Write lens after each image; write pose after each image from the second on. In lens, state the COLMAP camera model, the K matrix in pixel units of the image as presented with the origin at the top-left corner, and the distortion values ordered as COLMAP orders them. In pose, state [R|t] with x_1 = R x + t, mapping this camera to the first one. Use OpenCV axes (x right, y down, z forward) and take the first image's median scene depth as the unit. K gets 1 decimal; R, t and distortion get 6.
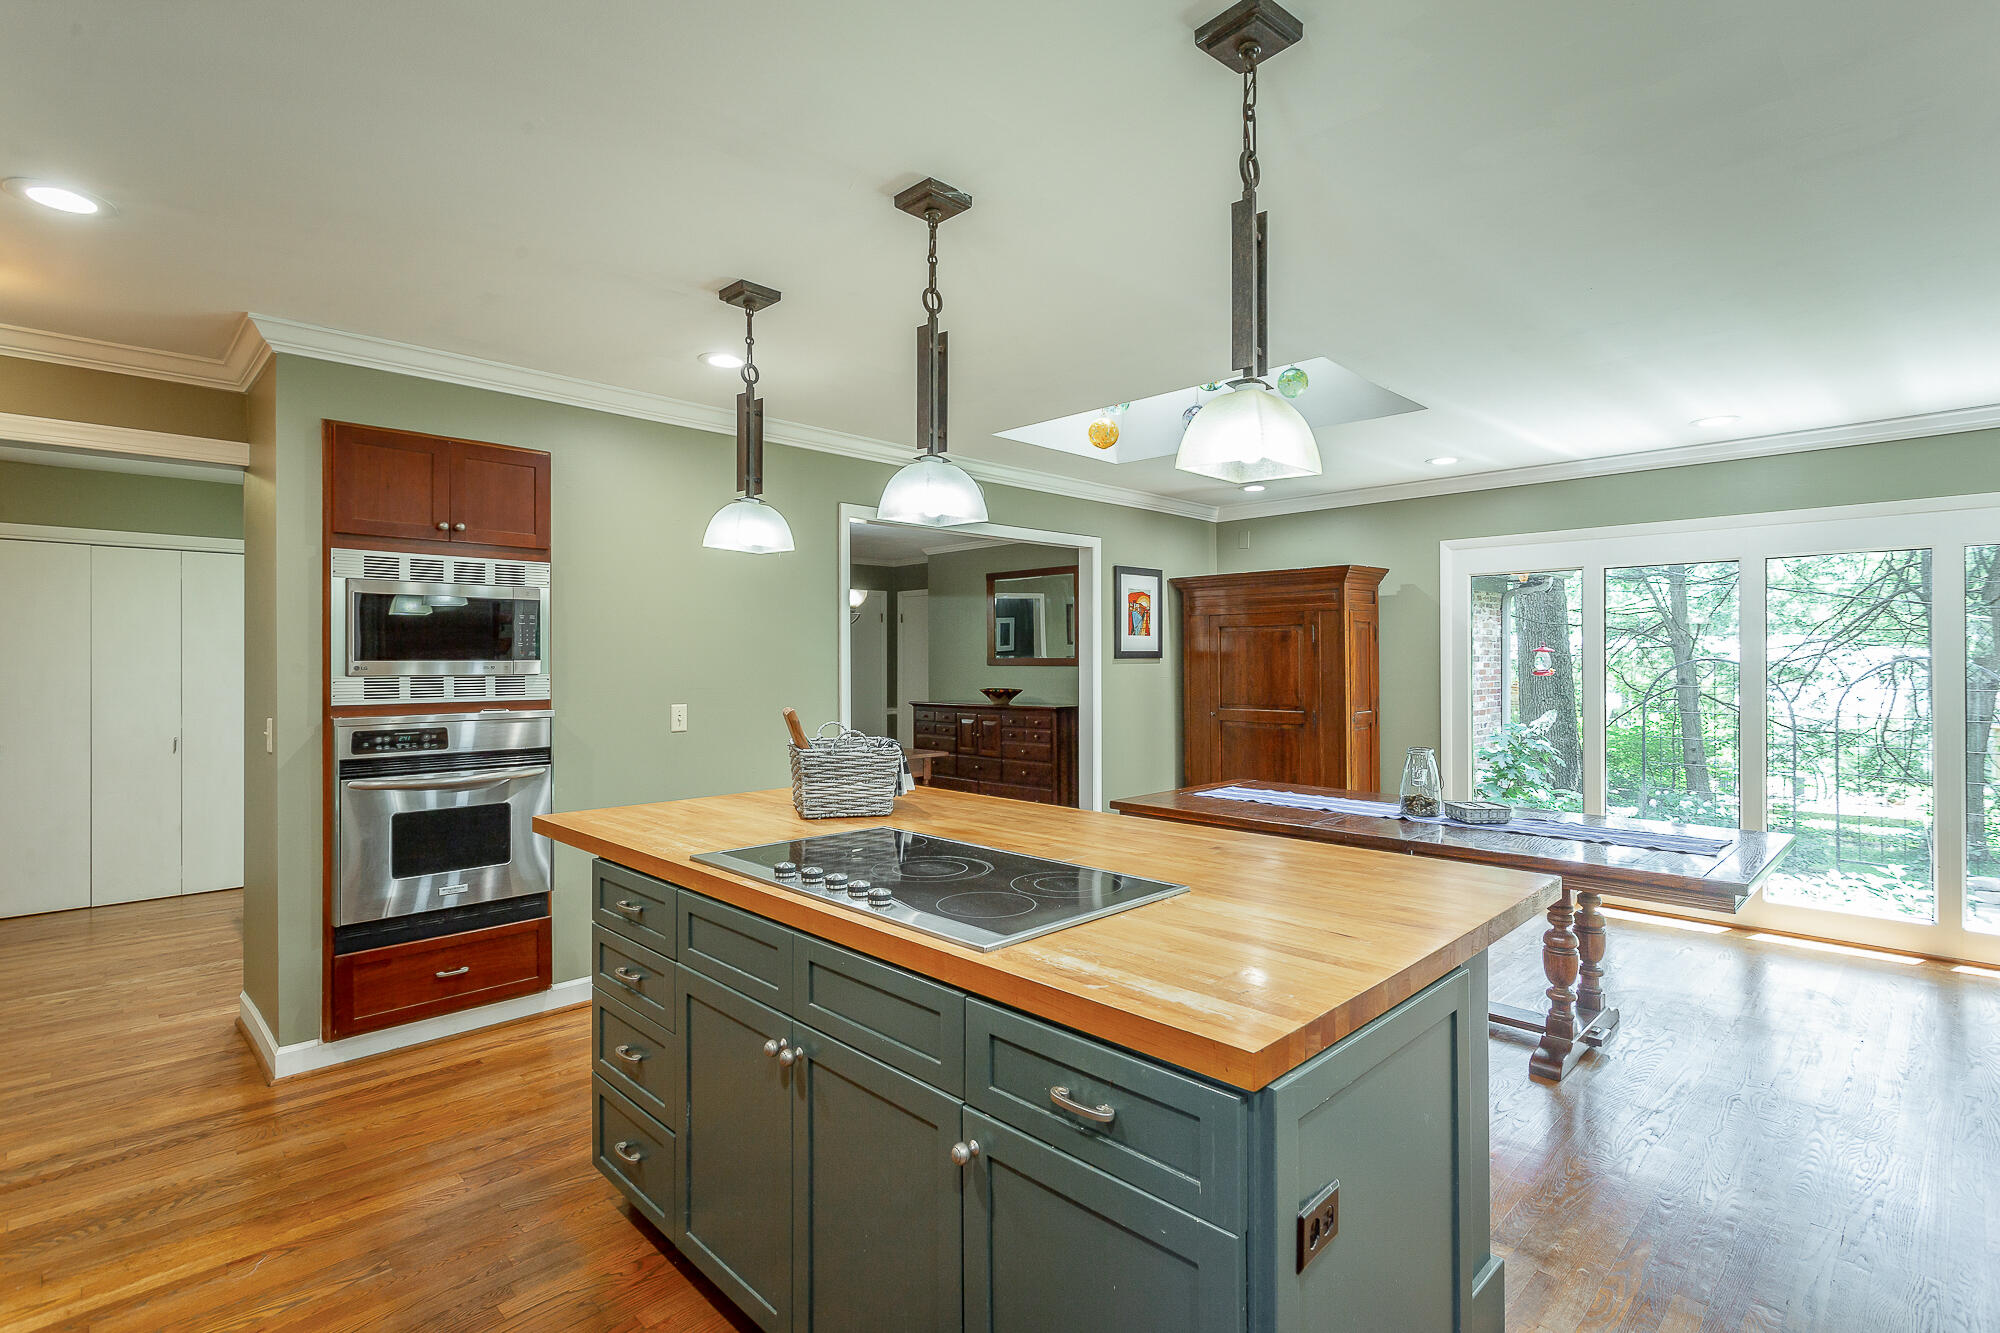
lens RADIAL K [[966.2, 0, 1002.7], [0, 966.2, 659.8], [0, 0, 1]] dist [-0.000858, -0.000071]
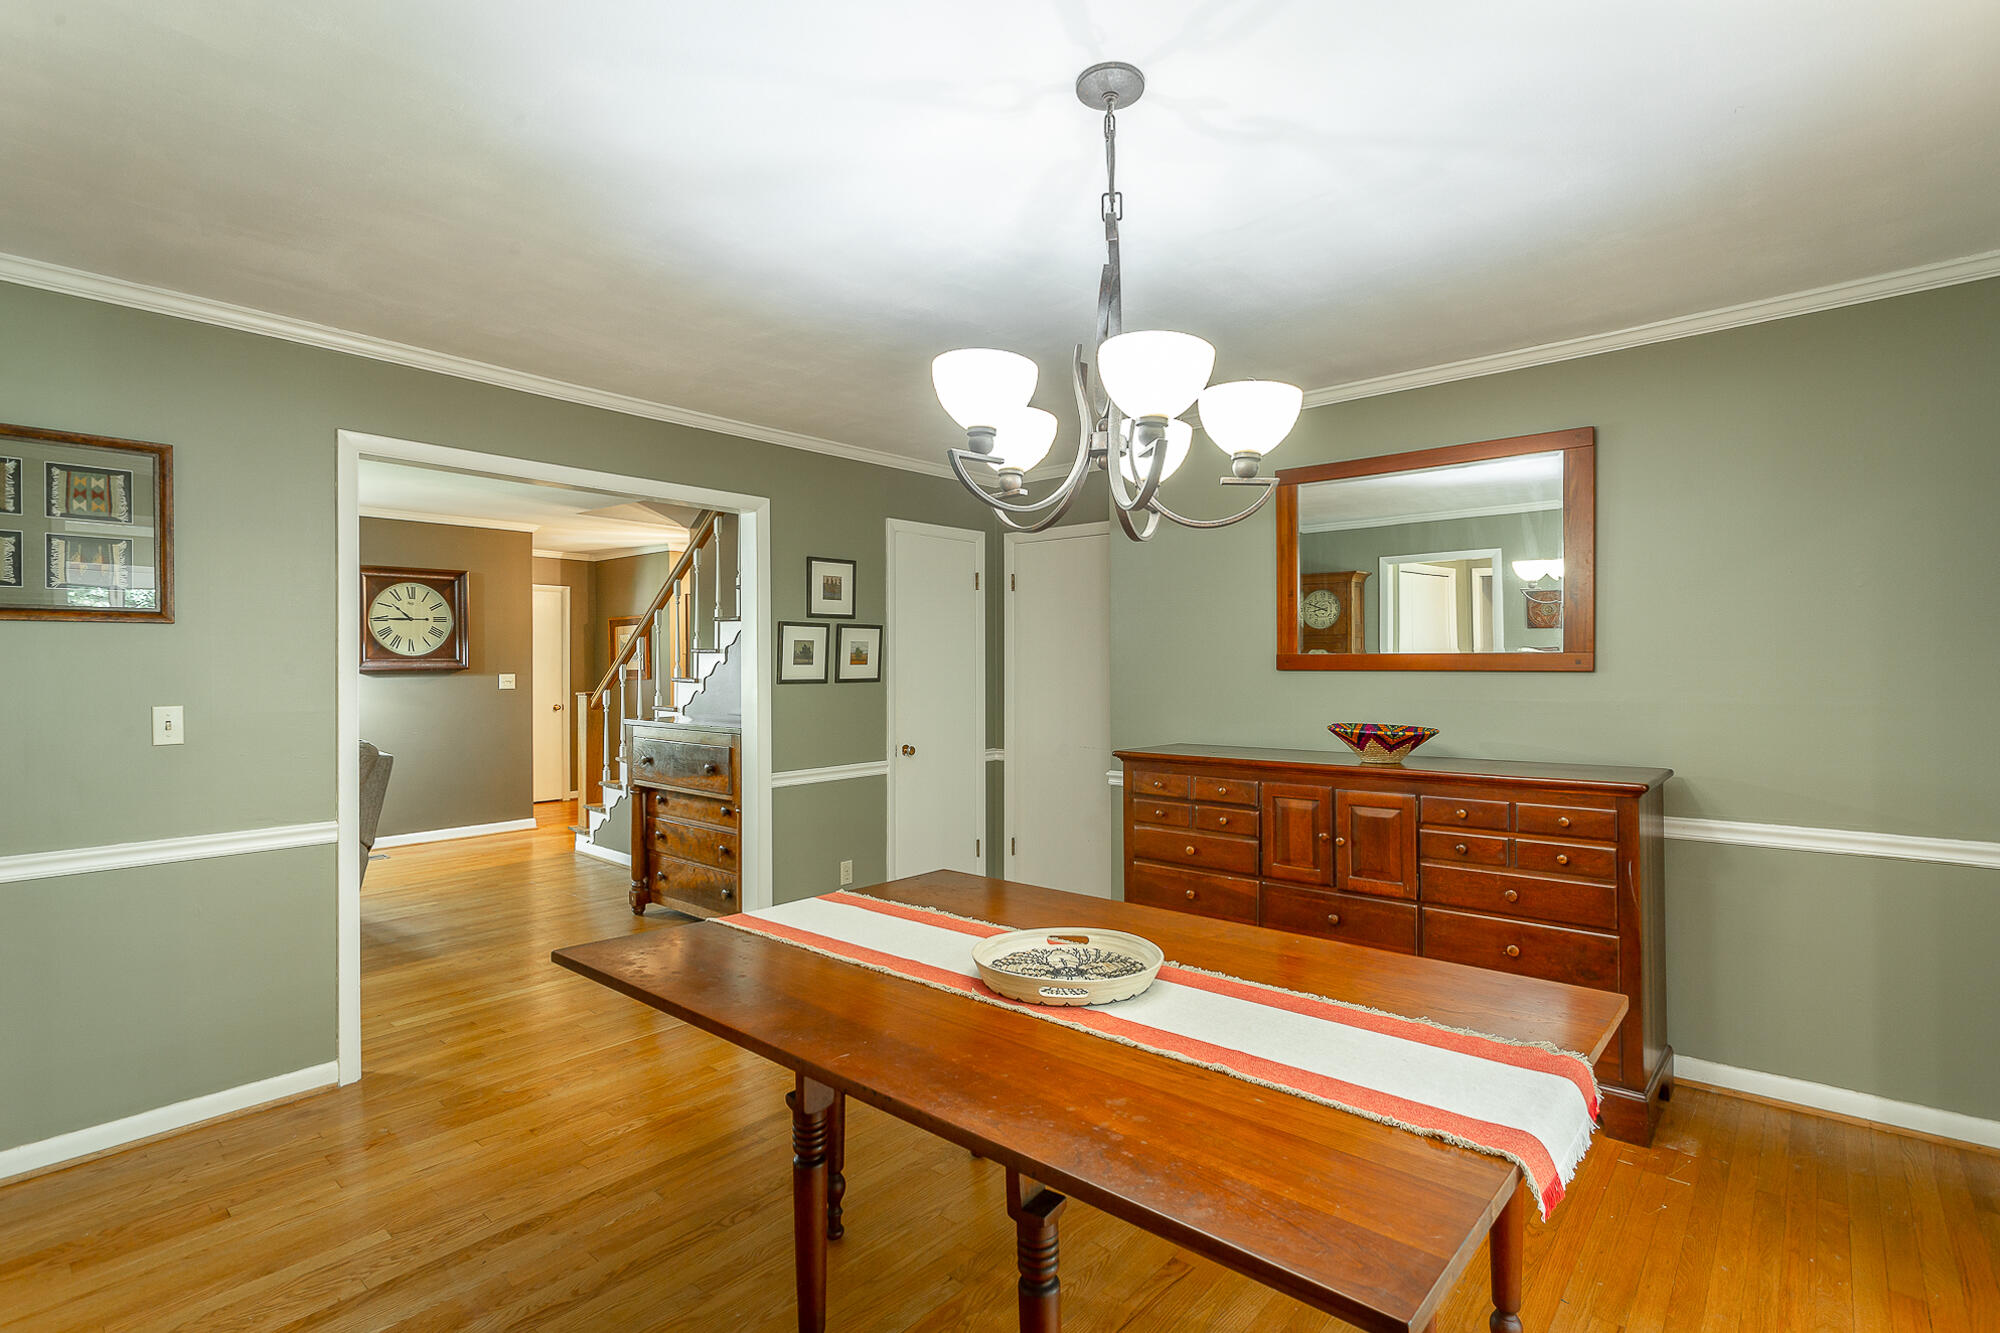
lens RADIAL K [[966.2, 0, 997.7], [0, 966.2, 665.8], [0, 0, 1]] dist [-0.000858, -0.000071]
pose [[0.997033, -0.003368, 0.076903, -0.198257], [0.003124, 0.999990, 0.003296, 0.001984], [-0.076913, -0.003046, 0.997033, 0.593389]]
